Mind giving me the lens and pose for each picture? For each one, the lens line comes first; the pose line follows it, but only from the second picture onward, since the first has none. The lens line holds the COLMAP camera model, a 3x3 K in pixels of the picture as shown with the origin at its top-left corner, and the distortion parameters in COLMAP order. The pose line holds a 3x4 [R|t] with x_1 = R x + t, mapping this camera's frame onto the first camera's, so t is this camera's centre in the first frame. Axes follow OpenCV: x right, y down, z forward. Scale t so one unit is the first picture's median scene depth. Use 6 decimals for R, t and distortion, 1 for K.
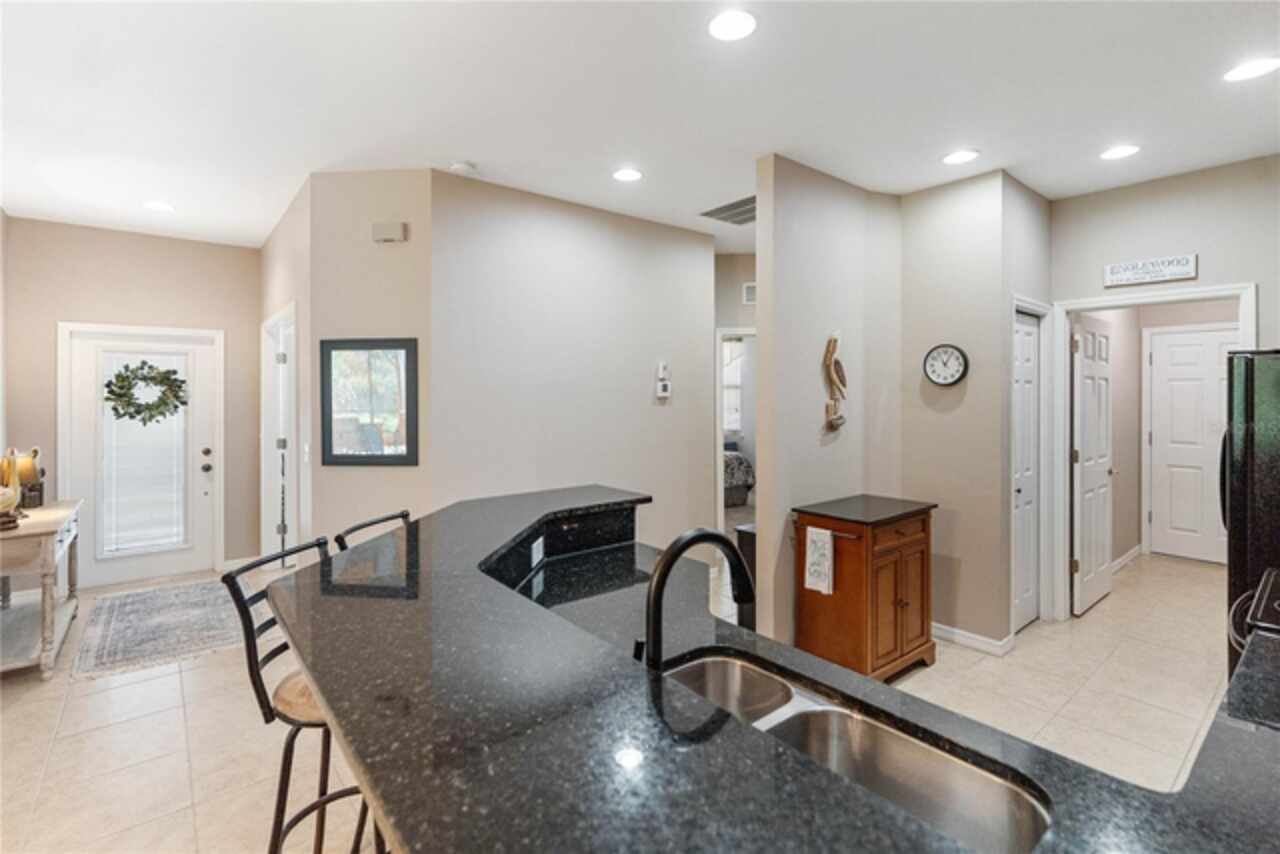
lens RADIAL K [[592.0, 0, 654.3], [0, 592.0, 401.2], [0, 0, 1]] dist [-0.003736, 0.000097]
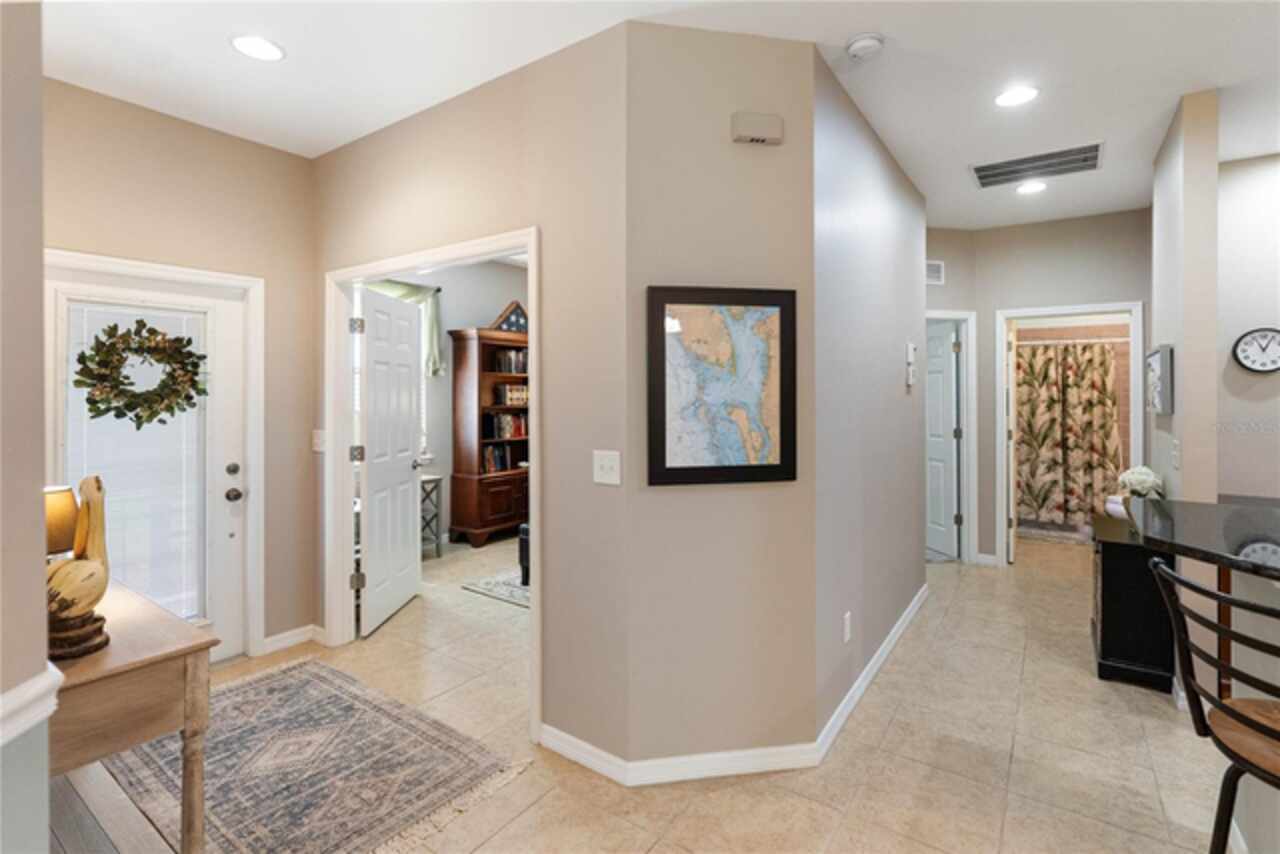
lens RADIAL K [[592.0, 0, 654.3], [0, 592.0, 401.2], [0, 0, 1]] dist [-0.003736, 0.000097]
pose [[0.961444, -0.001270, 0.275000, -0.732637], [0.000896, 0.999998, 0.001486, 0.017970], [-0.275001, -0.001182, 0.961443, 0.392673]]
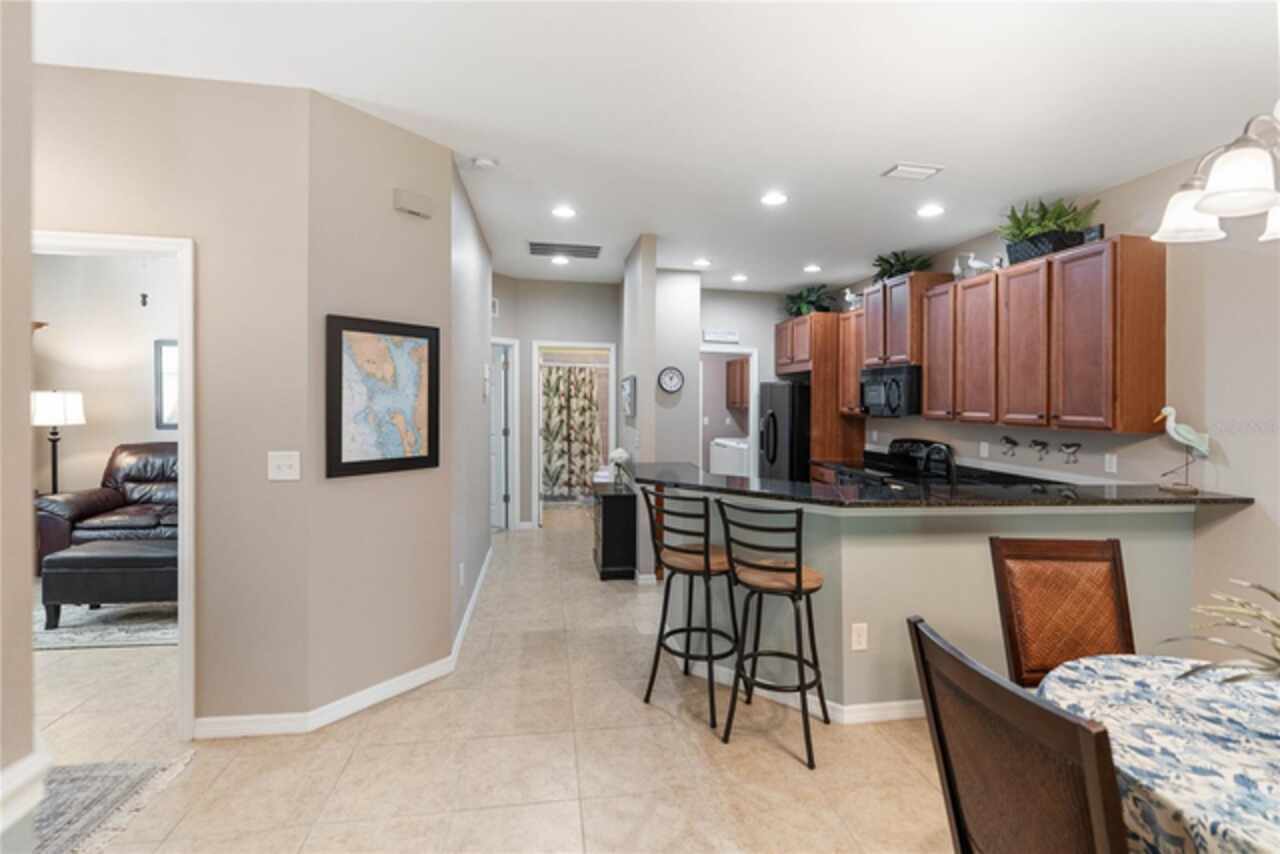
lens RADIAL K [[584.2, 0, 639.4], [0, 584.2, 399.2], [0, 0, 1]] dist [-0.003330, -0.000231]
pose [[0.506959, 0.011340, 0.861895, -1.014215], [-0.003439, 0.999932, -0.011134, 0.013335], [-0.861963, 0.002681, 0.506964, 0.267558]]
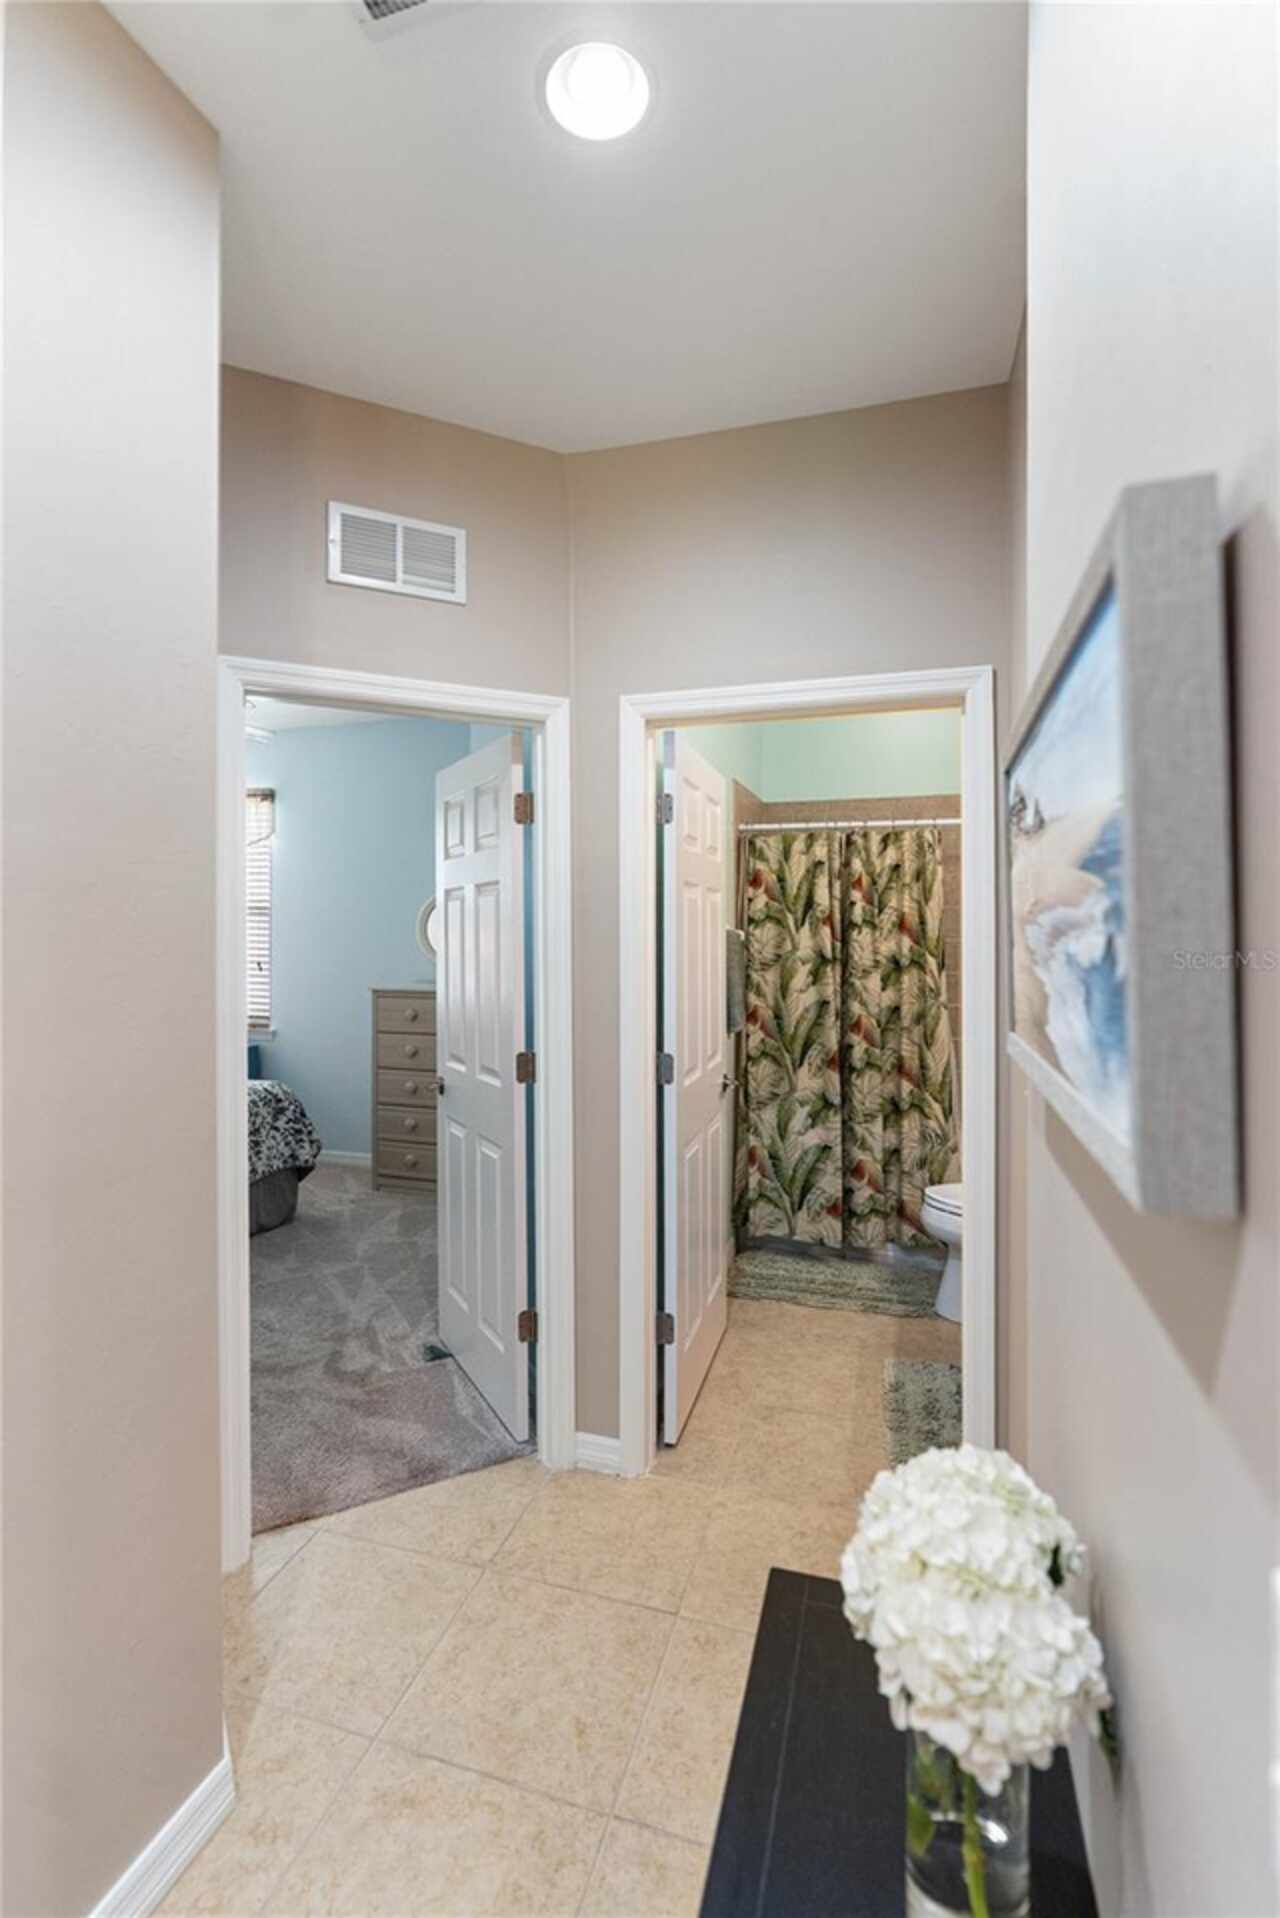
lens RADIAL K [[887.1, 0, 641.8], [0, 887.1, 948.5], [0, 0, 1]] dist [-0.003736, 0.000097]
pose [[0.836883, -0.003031, 0.547373, 0.073735], [0.001838, 0.999995, 0.002728, 0.002868], [-0.547379, -0.001277, 0.836884, 0.930905]]
